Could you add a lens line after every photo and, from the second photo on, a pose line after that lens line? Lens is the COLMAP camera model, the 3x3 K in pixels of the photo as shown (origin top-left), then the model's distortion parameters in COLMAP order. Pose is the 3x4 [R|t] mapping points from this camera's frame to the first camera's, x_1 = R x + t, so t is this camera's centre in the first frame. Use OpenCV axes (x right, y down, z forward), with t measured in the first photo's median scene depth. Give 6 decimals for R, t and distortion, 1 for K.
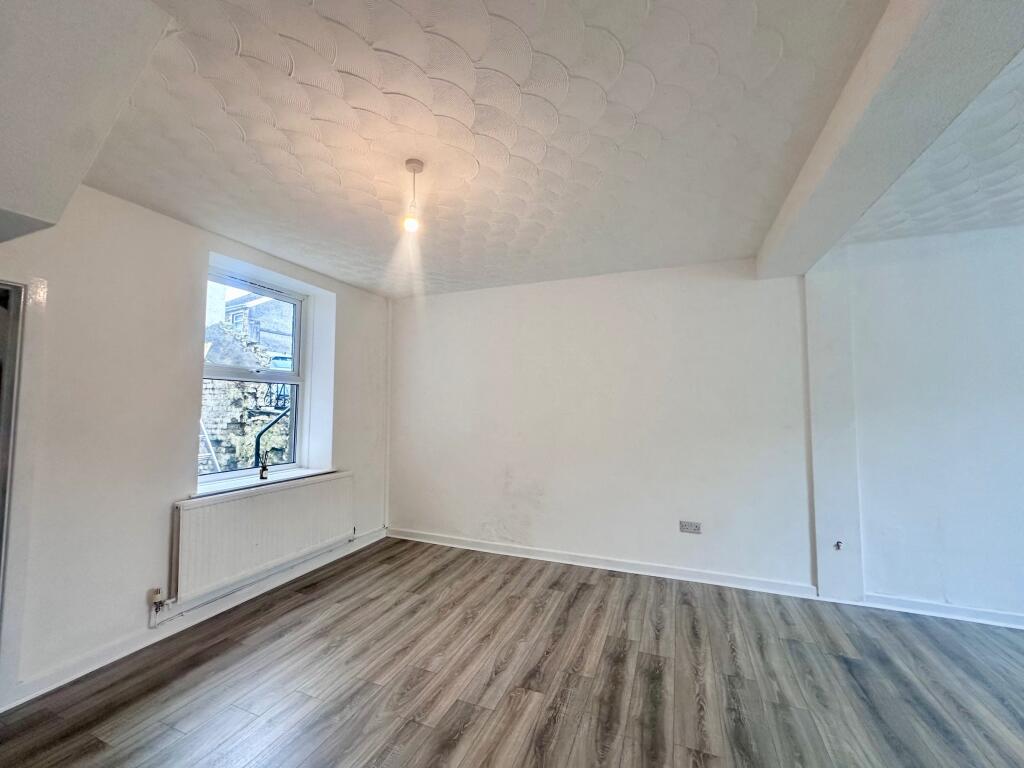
lens RADIAL K [[407.9, 0, 512.0], [0, 407.9, 384.0], [0, 0, 1]] dist [-0.001274, 0.000494]
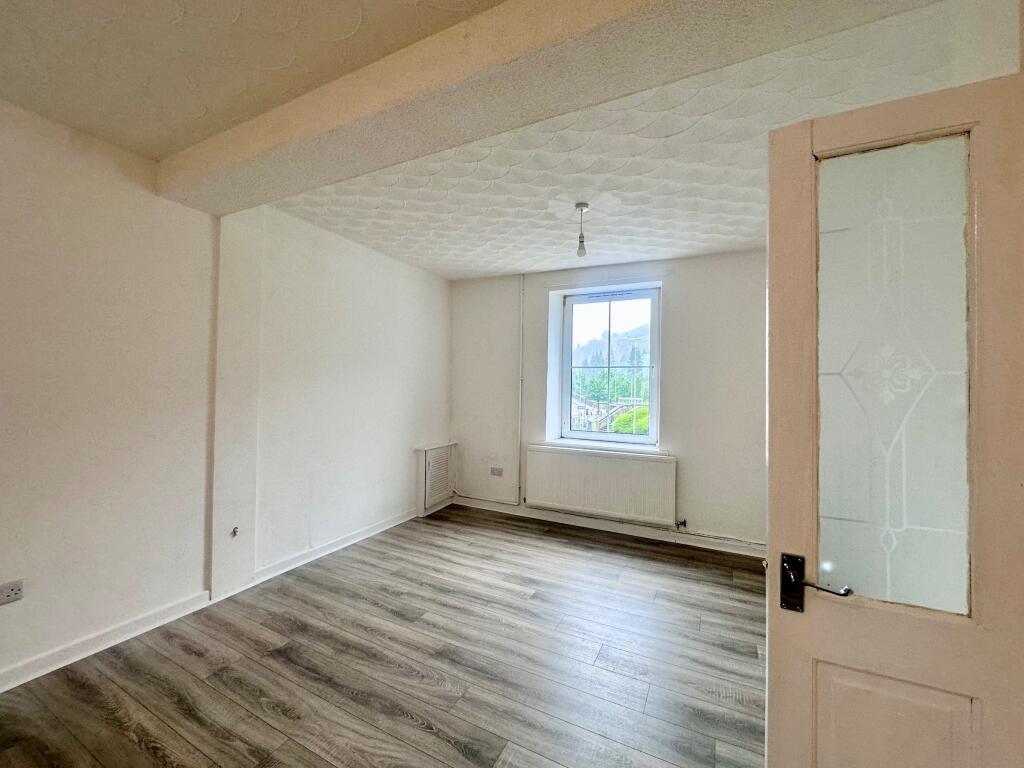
lens RADIAL K [[407.9, 0, 512.0], [0, 407.9, 384.0], [0, 0, 1]] dist [-0.001274, 0.000494]
pose [[0.081302, 0.006795, 0.996666, -0.053345], [-0.073617, 0.997286, -0.000794, 0.028384], [-0.993967, -0.073307, 0.081582, 0.374566]]
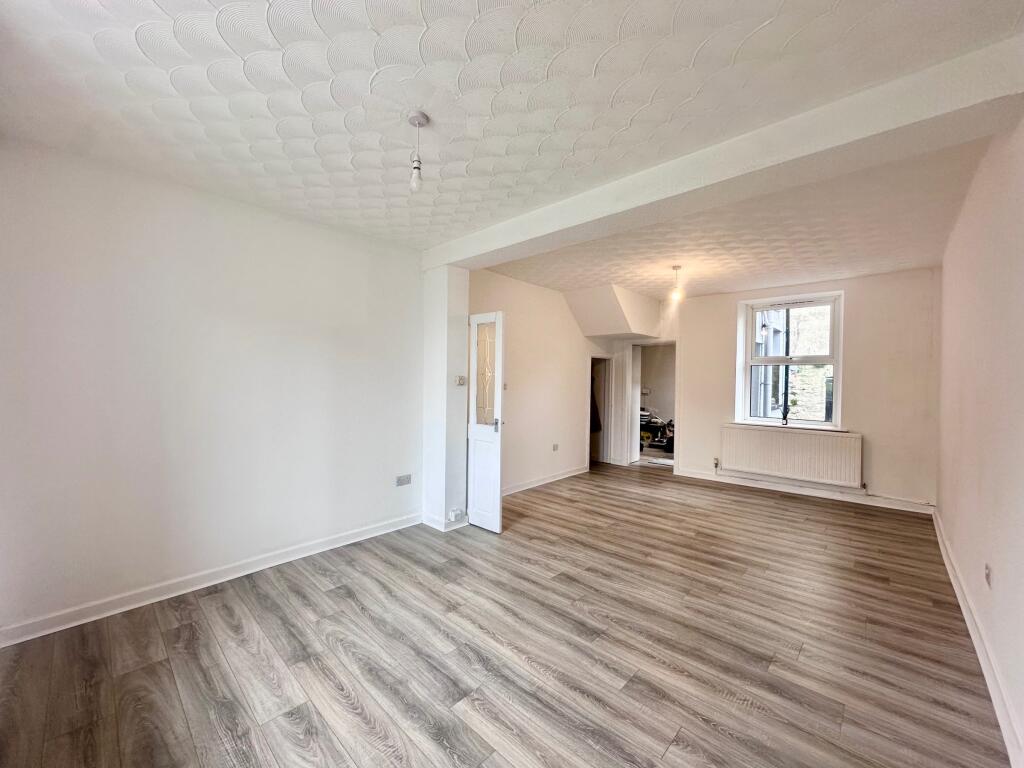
lens RADIAL K [[407.9, 0, 512.0], [0, 407.9, 384.0], [0, 0, 1]] dist [-0.001274, 0.000494]
pose [[-0.364346, 0.003573, -0.931257, 1.557646], [0.042684, 0.999006, -0.012867, 0.053974], [0.930285, -0.044438, -0.364136, 0.705574]]
